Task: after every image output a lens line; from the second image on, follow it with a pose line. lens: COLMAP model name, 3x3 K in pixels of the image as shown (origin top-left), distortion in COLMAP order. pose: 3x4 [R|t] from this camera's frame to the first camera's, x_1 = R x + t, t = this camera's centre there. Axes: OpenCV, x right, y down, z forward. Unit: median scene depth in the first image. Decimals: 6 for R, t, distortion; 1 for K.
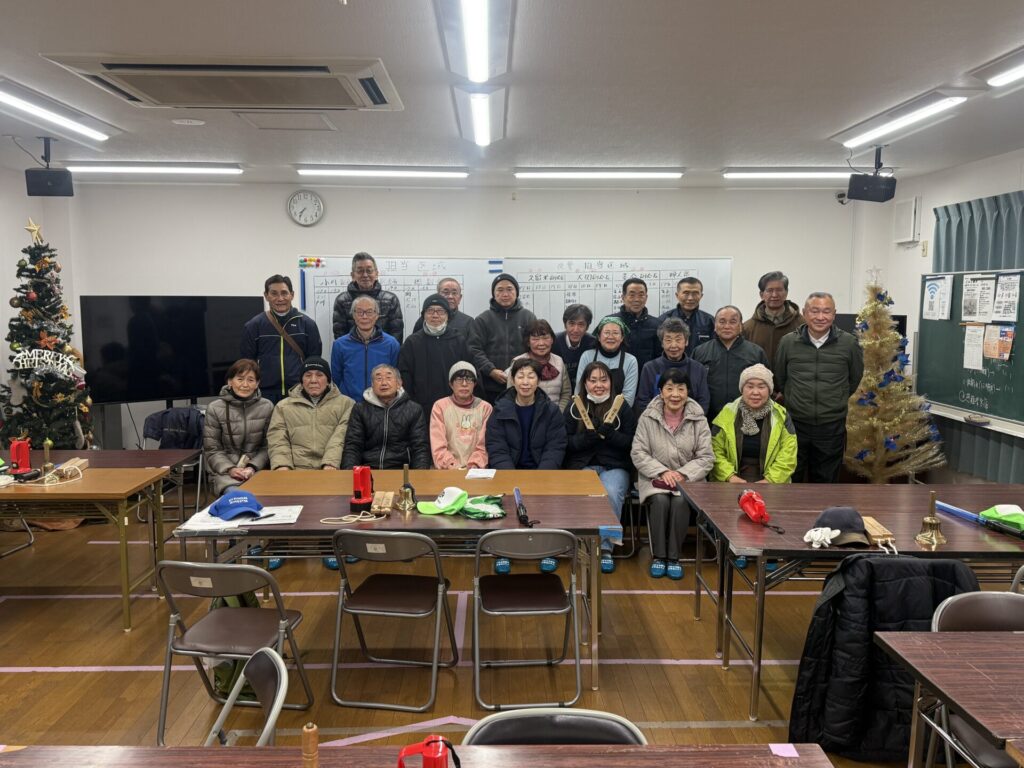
lens RADIAL K [[909.6, 0, 514.7], [0, 909.6, 389.9], [0, 0, 1]] dist [0.045289, -0.048786]
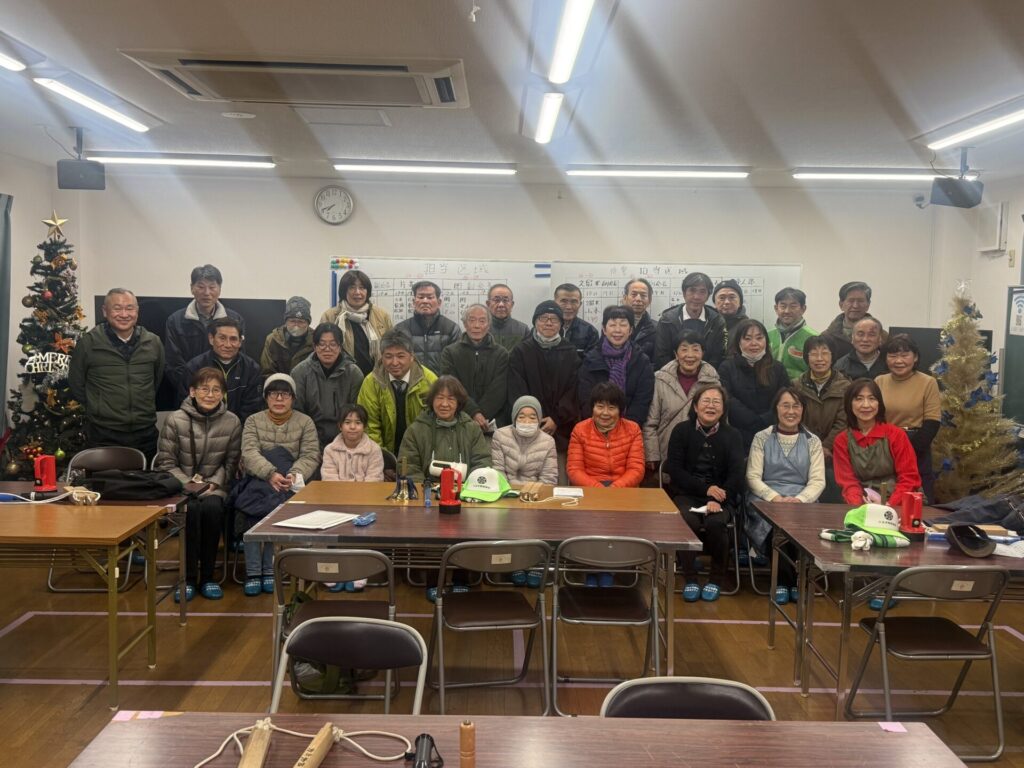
lens RADIAL K [[1051.7, 0, 512.5], [0, 1051.7, 388.4], [0, 0, 1]] dist [0.047189, 0.000000]
pose [[0.999794, 0.016721, -0.011475, -0.044269], [-0.016982, 0.999589, -0.023100, 0.010117], [0.011085, 0.023290, 0.999667, -0.075400]]
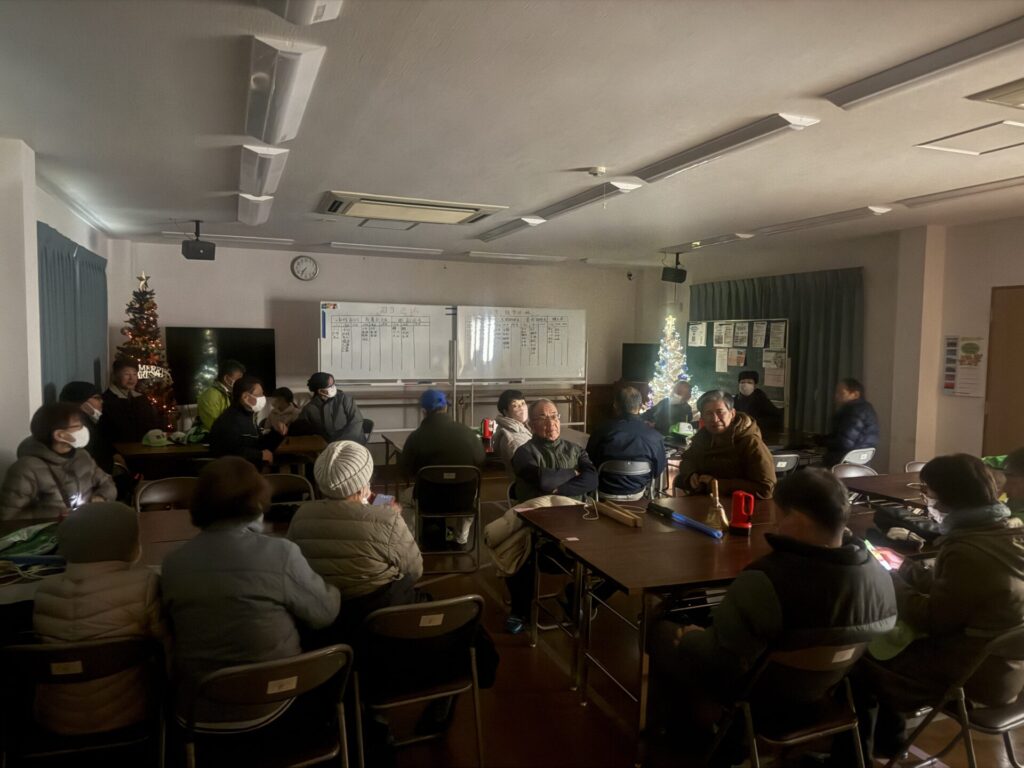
lens RADIAL K [[728.4, 0, 519.4], [0, 728.4, 382.2], [0, 0, 1]] dist [0.043563, -0.022187]
pose [[0.938402, -0.013603, 0.345278, -0.412777], [0.025005, 0.999278, -0.028591, 0.030925], [-0.344640, 0.035463, 0.938065, -0.265911]]
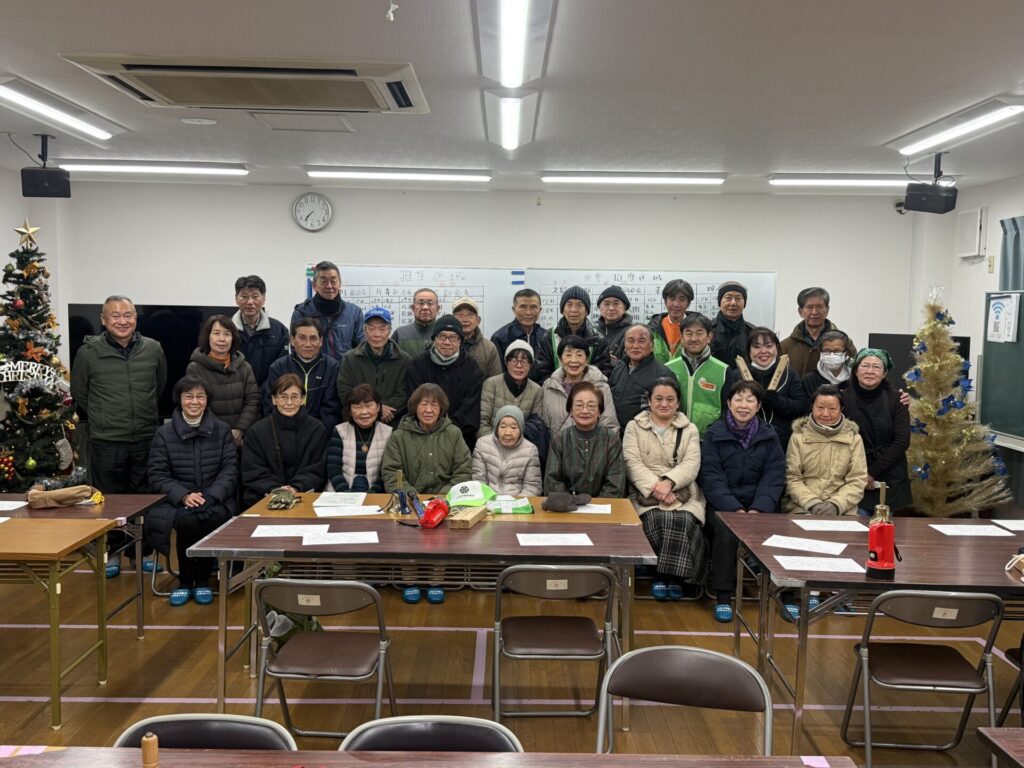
lens RADIAL K [[1038.8, 0, 515.7], [0, 1038.8, 384.3], [0, 0, 1]] dist [0.039251, 0.000000]
pose [[0.999790, 0.014034, -0.014909, -0.008843], [-0.014498, 0.999398, -0.031526, 0.005743], [0.014458, 0.031736, 0.999392, -0.051258]]
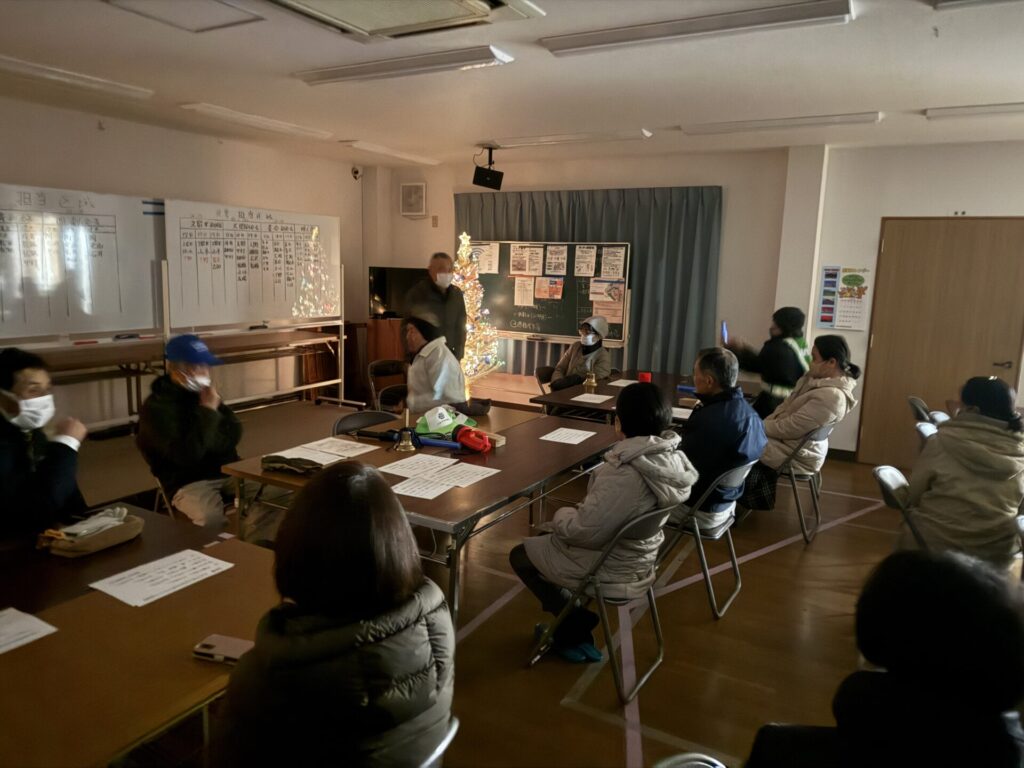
lens RADIAL K [[728.4, 0, 517.8], [0, 728.4, 395.4], [0, 0, 1]] dist [0.043563, -0.022187]
pose [[0.507022, -0.136257, 0.851095, -0.579399], [0.056901, 0.990563, 0.124687, -0.027574], [-0.860053, -0.014790, 0.509990, 0.385596]]
